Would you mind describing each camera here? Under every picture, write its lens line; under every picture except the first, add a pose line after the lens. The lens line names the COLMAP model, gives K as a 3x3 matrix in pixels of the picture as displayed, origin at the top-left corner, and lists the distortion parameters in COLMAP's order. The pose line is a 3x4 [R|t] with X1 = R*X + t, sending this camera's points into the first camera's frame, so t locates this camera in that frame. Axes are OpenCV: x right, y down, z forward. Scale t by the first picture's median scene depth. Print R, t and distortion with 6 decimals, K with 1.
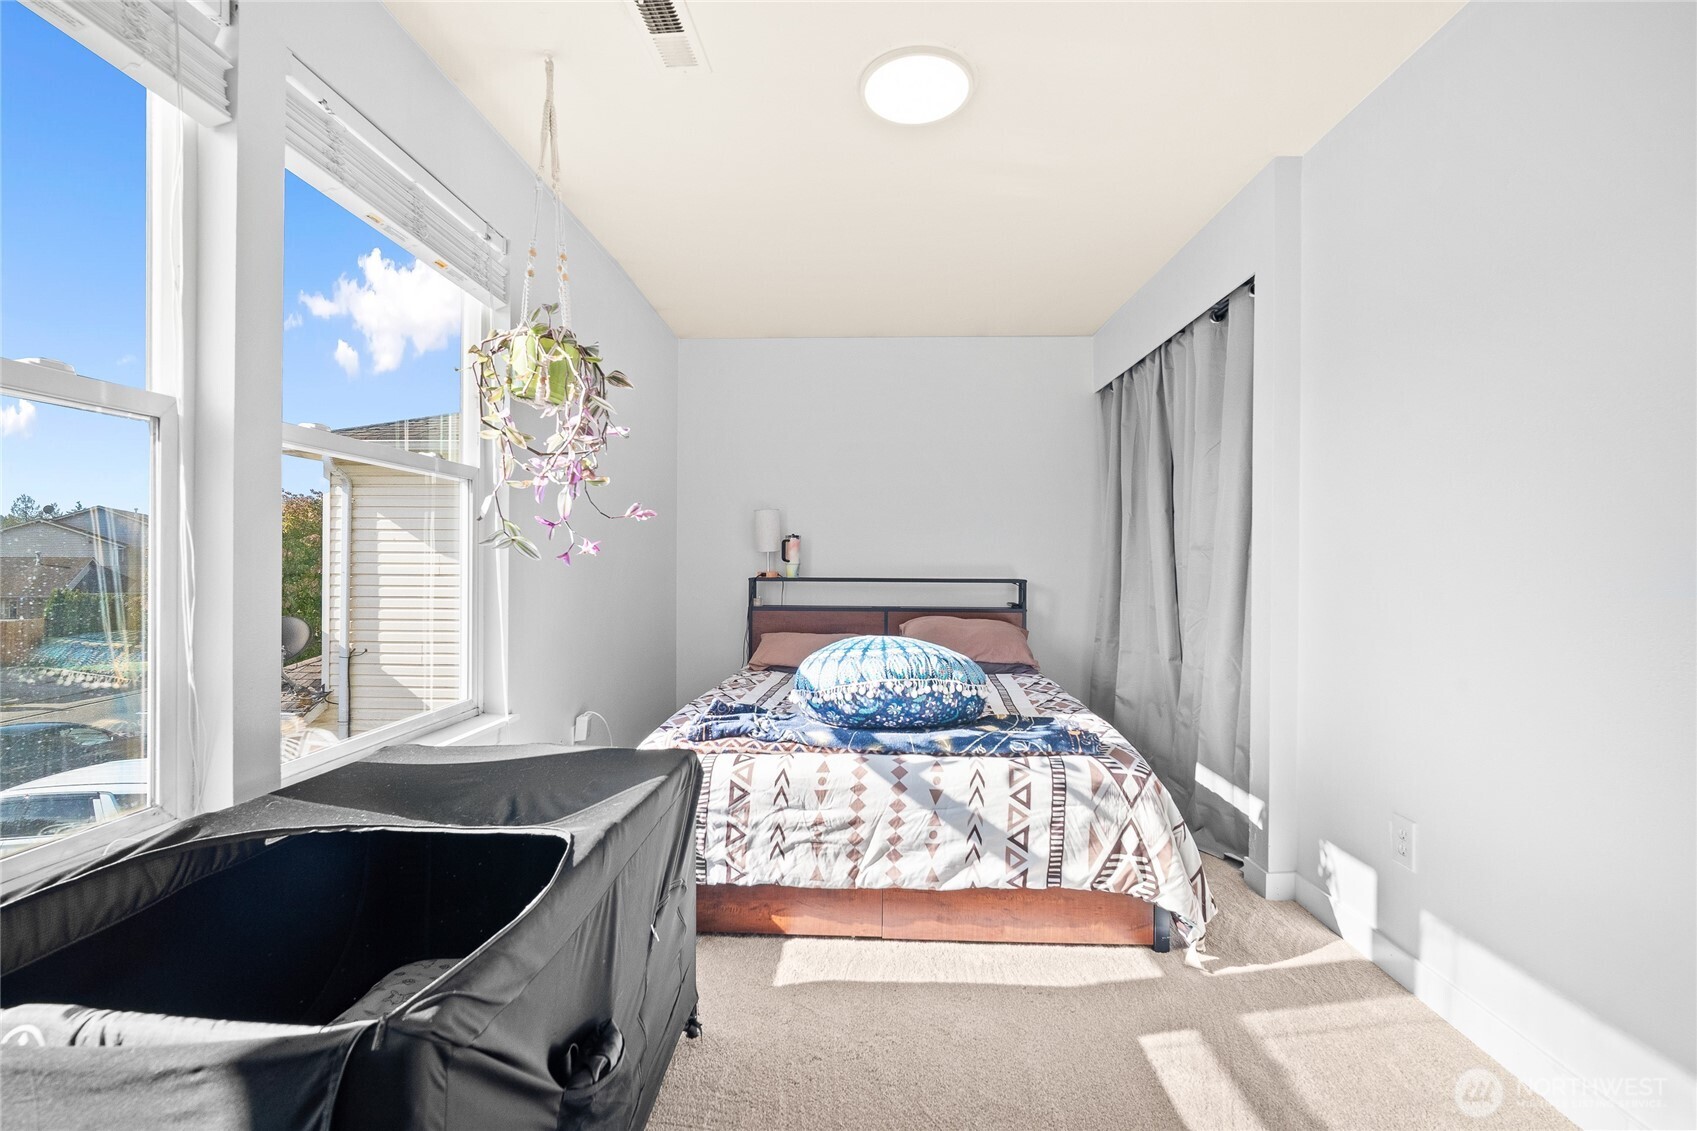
lens RADIAL K [[755.9, 0, 841.1], [0, 755.9, 545.3], [0, 0, 1]] dist [-0.013391, 0.004420]
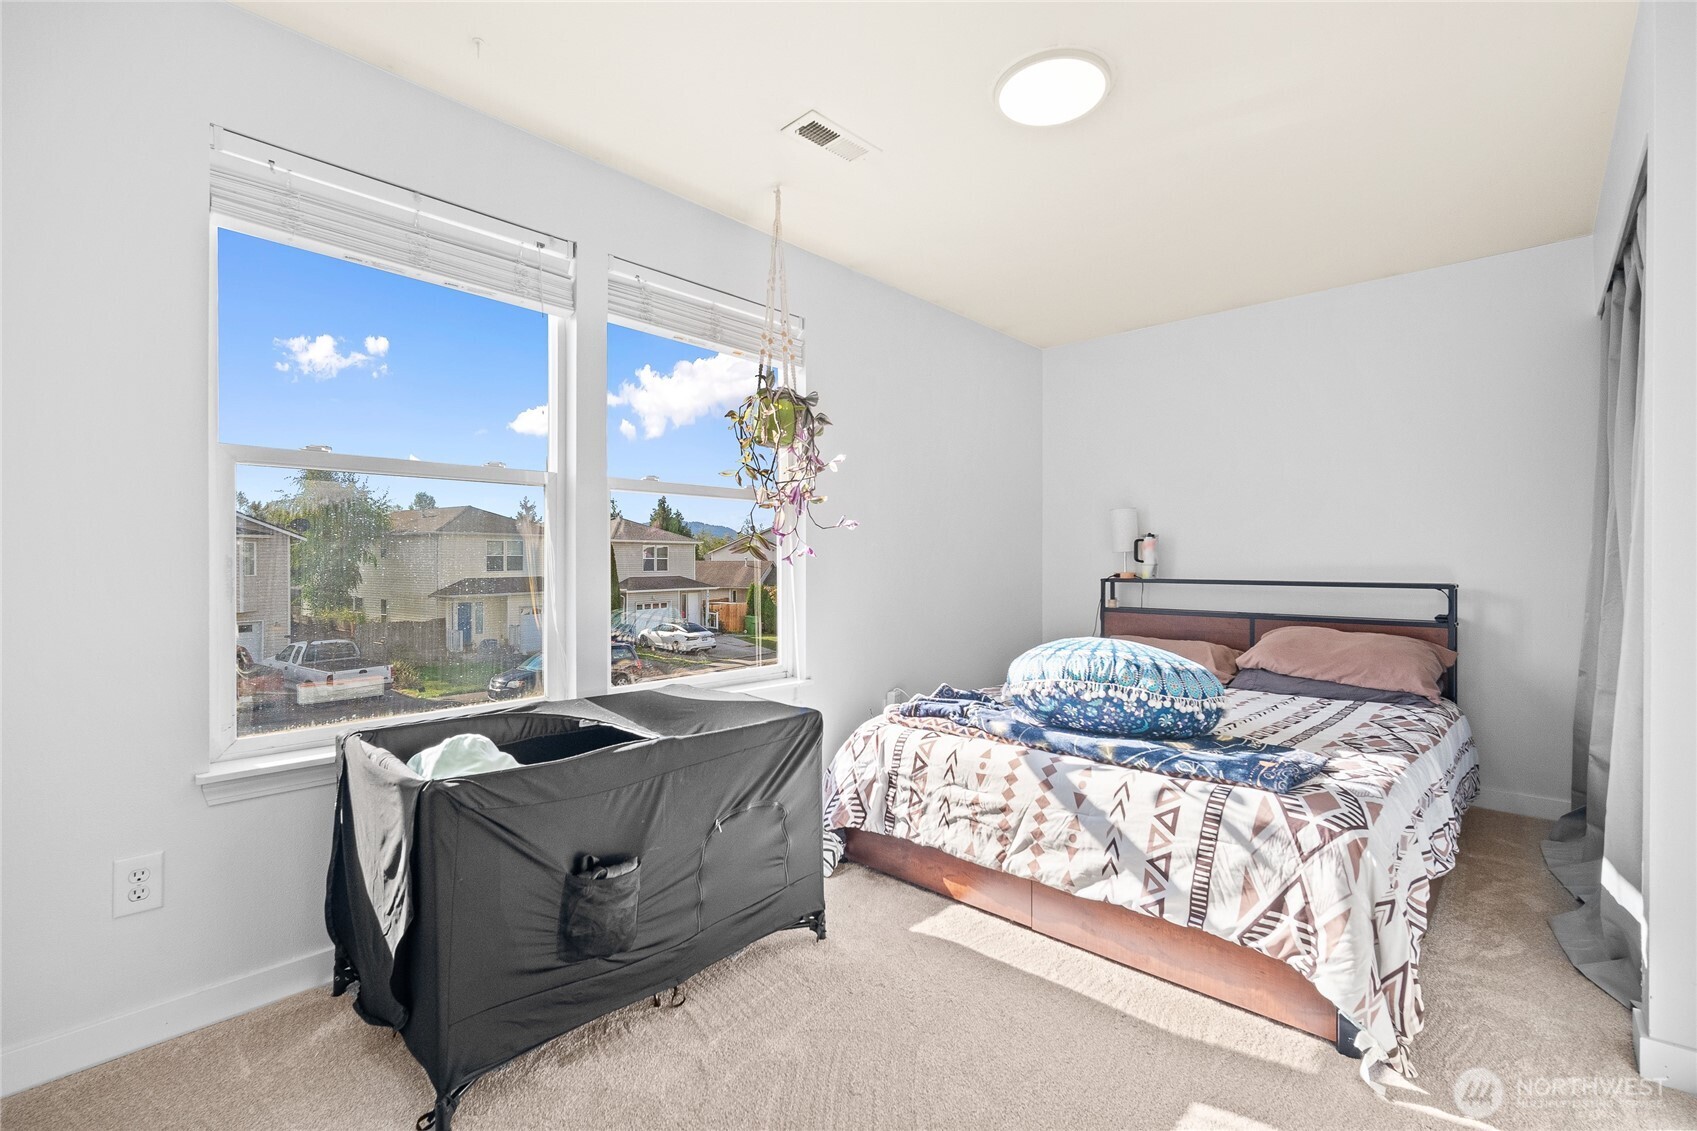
lens RADIAL K [[755.9, 0, 841.1], [0, 755.9, 545.3], [0, 0, 1]] dist [-0.013391, 0.004420]
pose [[0.749241, -0.019987, -0.661996, 0.550534], [0.018289, 0.999788, -0.009487, 0.004680], [0.662045, -0.004999, 0.749448, 0.062339]]
